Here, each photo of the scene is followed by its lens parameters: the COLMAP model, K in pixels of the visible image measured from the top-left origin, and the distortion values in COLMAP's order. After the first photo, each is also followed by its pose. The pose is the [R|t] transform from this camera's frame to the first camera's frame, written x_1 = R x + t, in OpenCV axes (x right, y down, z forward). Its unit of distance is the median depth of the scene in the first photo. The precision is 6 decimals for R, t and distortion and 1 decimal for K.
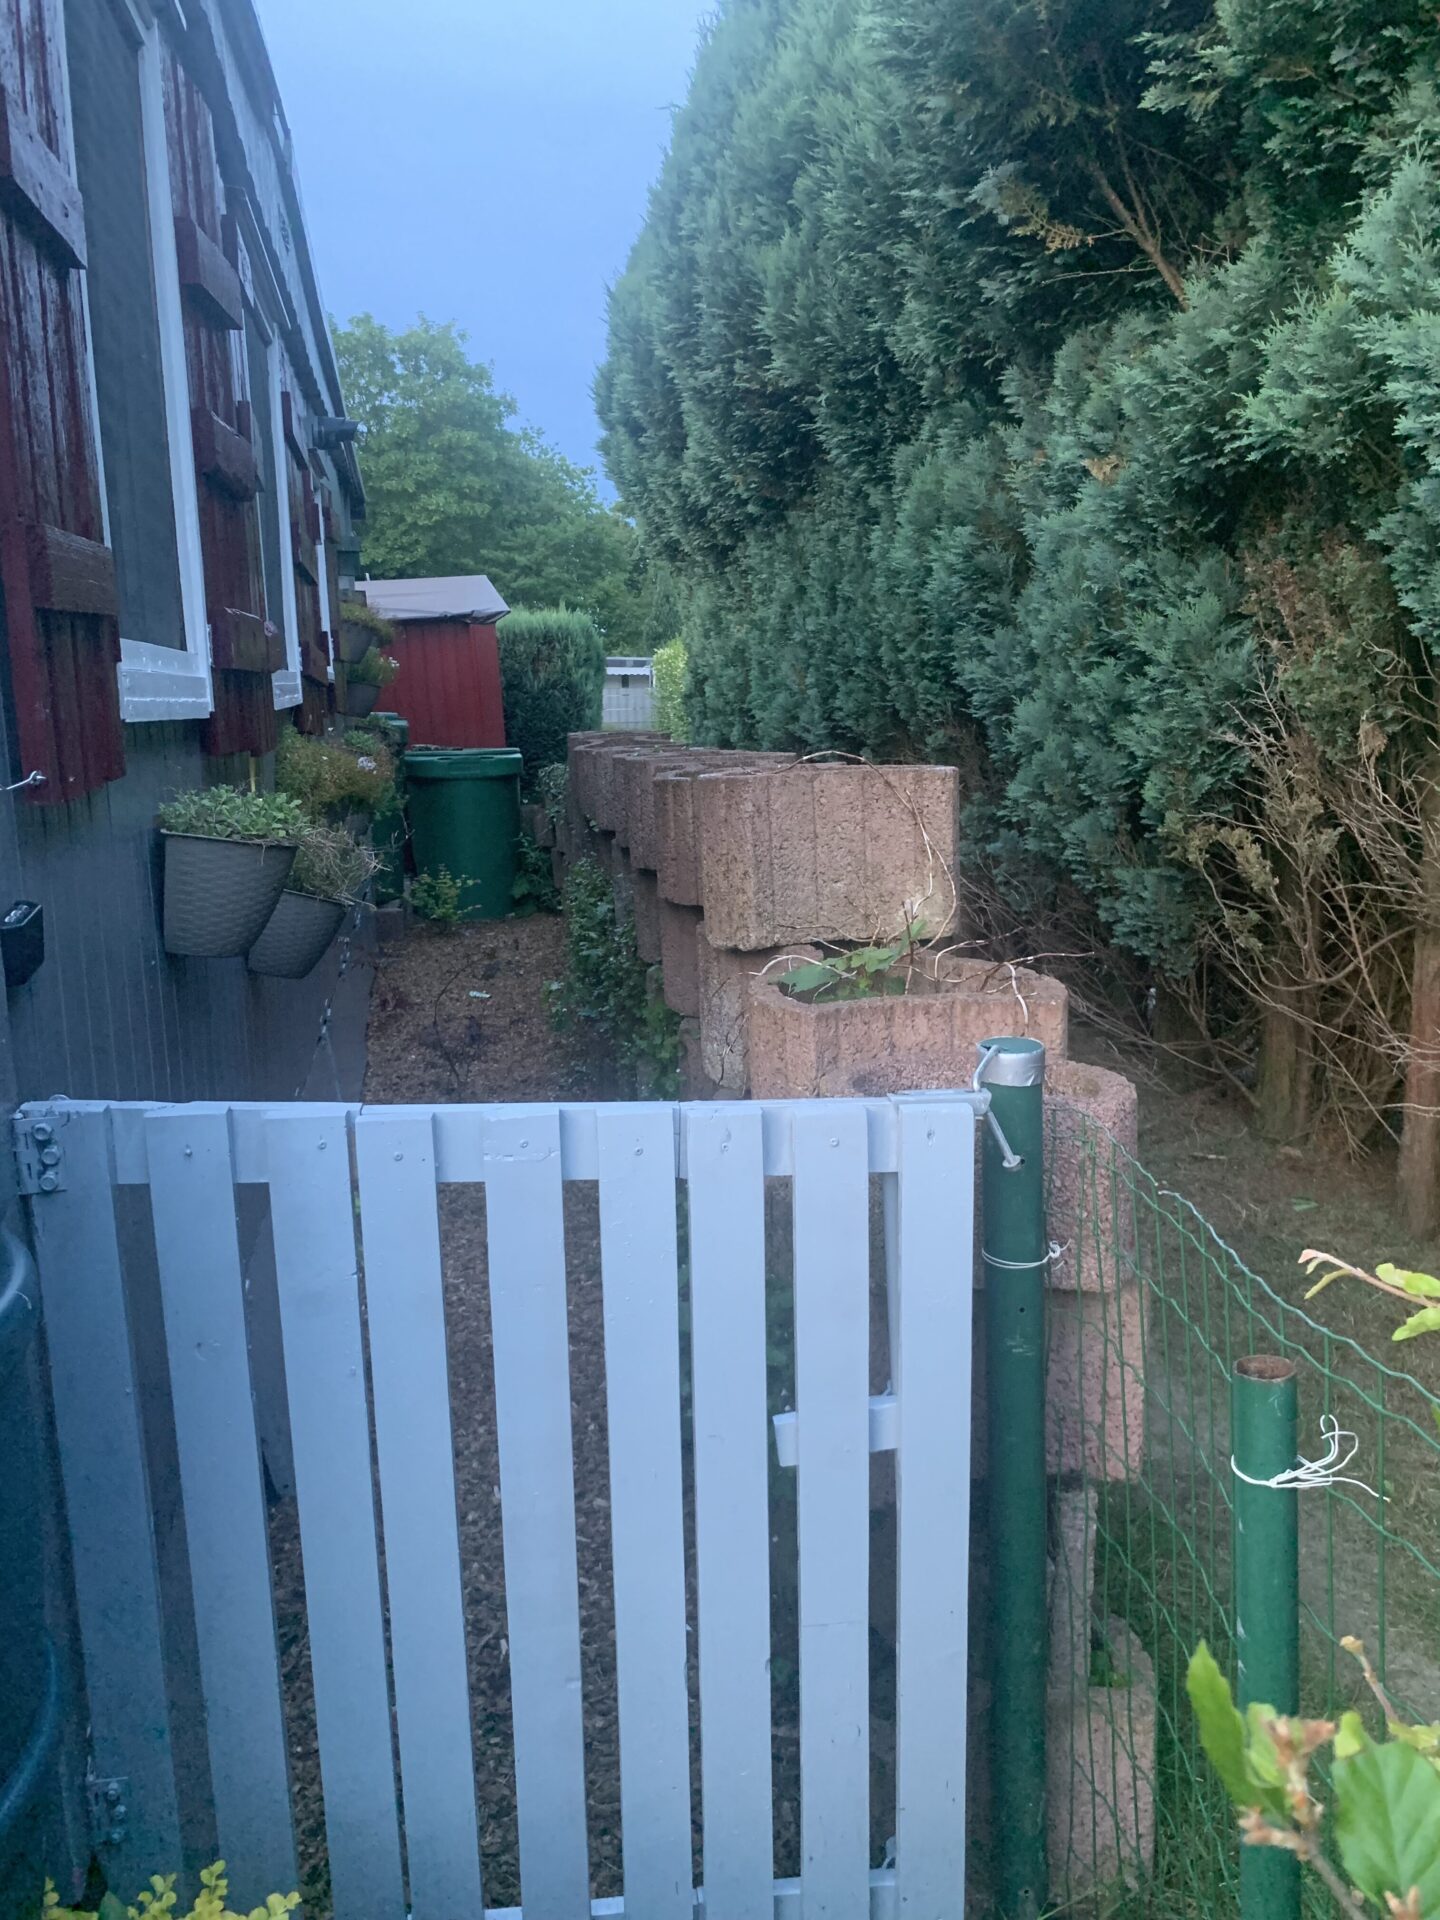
lens RADIAL K [[1479.9, 0, 718.2], [0, 1479.9, 956.3], [0, 0, 1]] dist [0.006464, -0.009679]
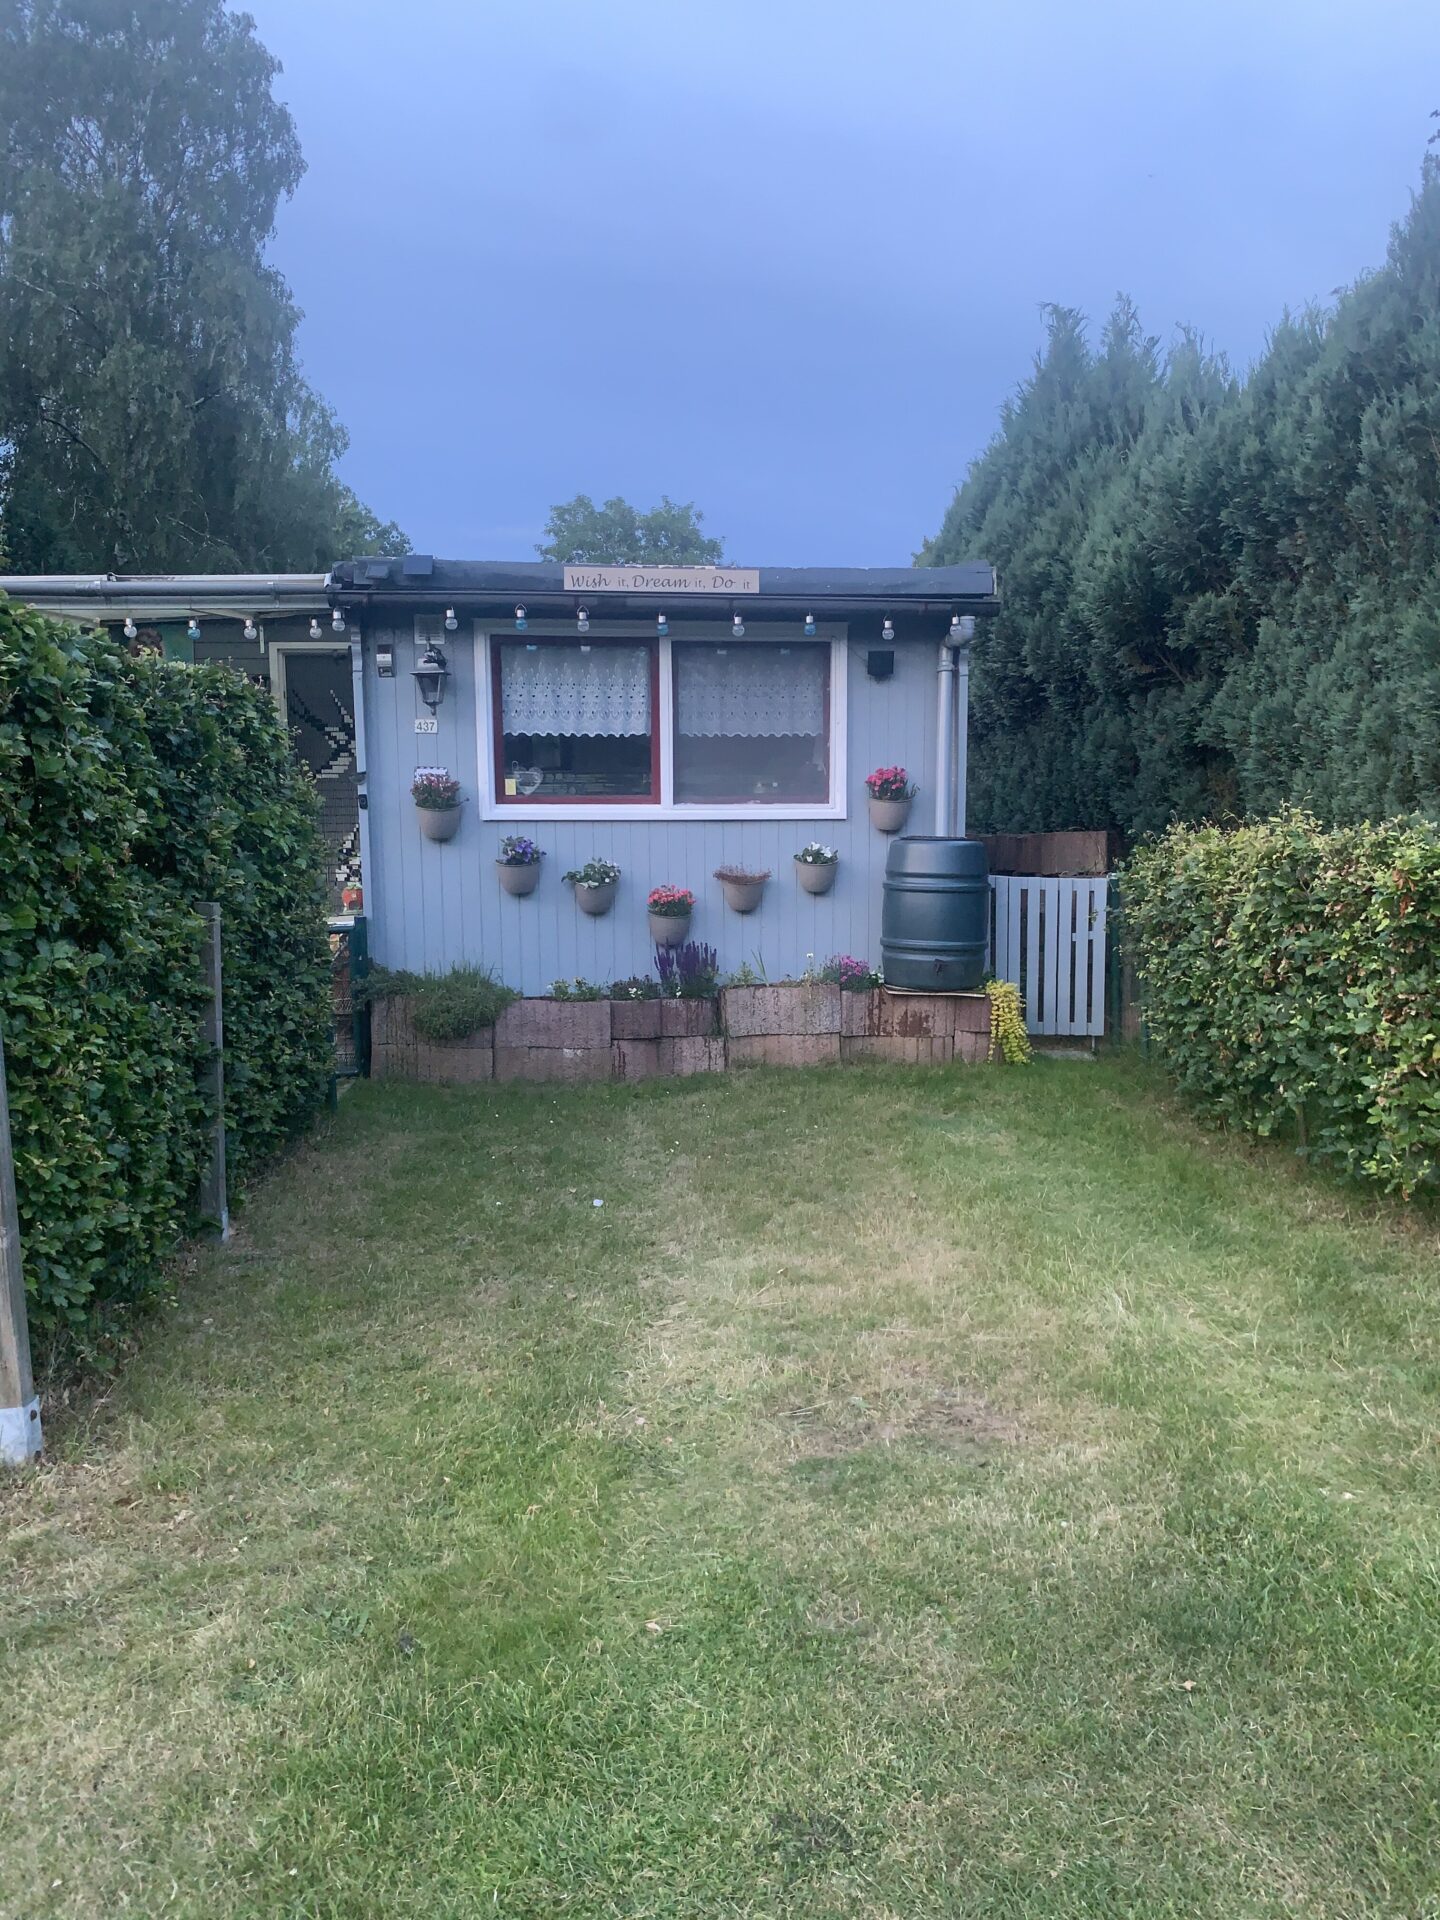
lens RADIAL K [[1426.3, 0, 720.0], [0, 1426.3, 960.0], [0, 0, 1]] dist [0.079678, -0.001703]
pose [[0.993271, 0.019001, -0.114242, -0.219598], [-0.027444, 0.996969, -0.072793, 0.270923], [0.112513, 0.075438, 0.990782, -1.510498]]
